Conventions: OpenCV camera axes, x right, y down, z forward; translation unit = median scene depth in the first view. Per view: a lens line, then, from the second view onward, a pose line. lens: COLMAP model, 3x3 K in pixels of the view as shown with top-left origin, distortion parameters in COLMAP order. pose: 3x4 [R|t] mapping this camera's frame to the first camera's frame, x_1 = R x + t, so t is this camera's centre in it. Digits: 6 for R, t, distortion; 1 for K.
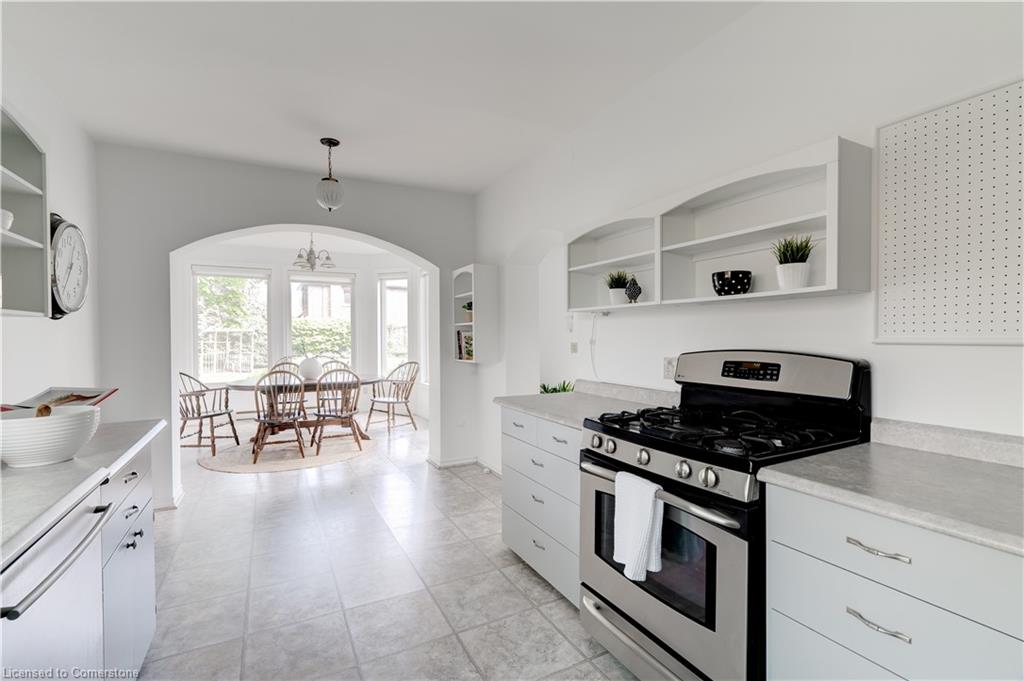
lens RADIAL K [[459.7, 0, 507.9], [0, 459.7, 340.5], [0, 0, 1]] dist [-0.010581, 0.003712]
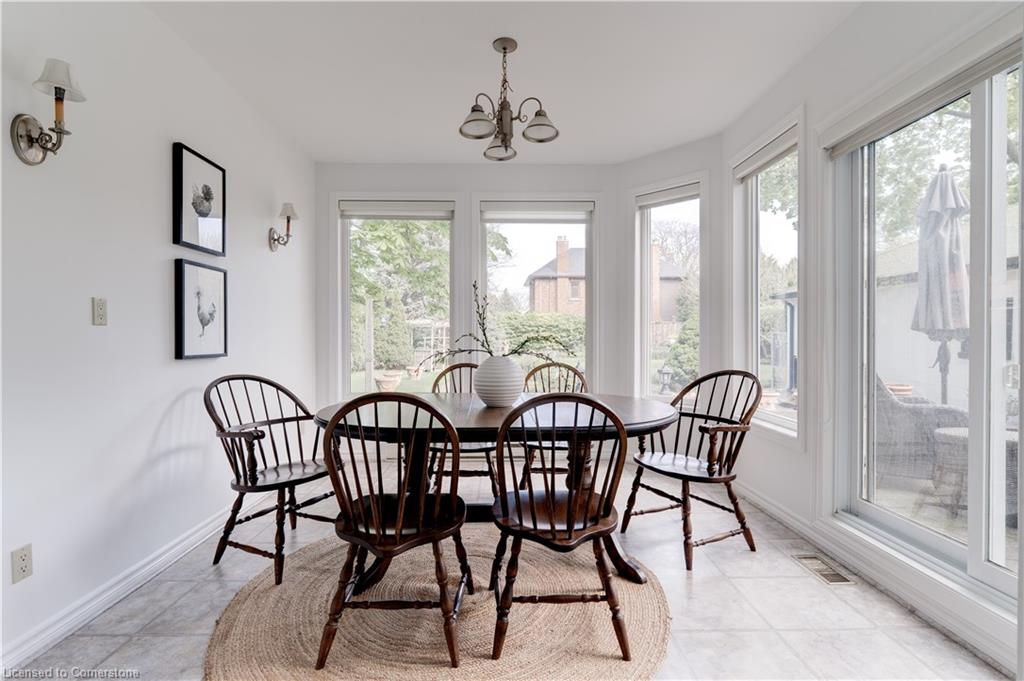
lens RADIAL K [[470.6, 0, 513.6], [0, 470.6, 341.1], [0, 0, 1]] dist [-0.002458, -0.000092]
pose [[0.894681, 0.009137, -0.446612, -0.287665], [-0.008360, 0.999958, 0.003711, 0.029242], [0.446627, 0.000414, 0.894720, 0.790033]]
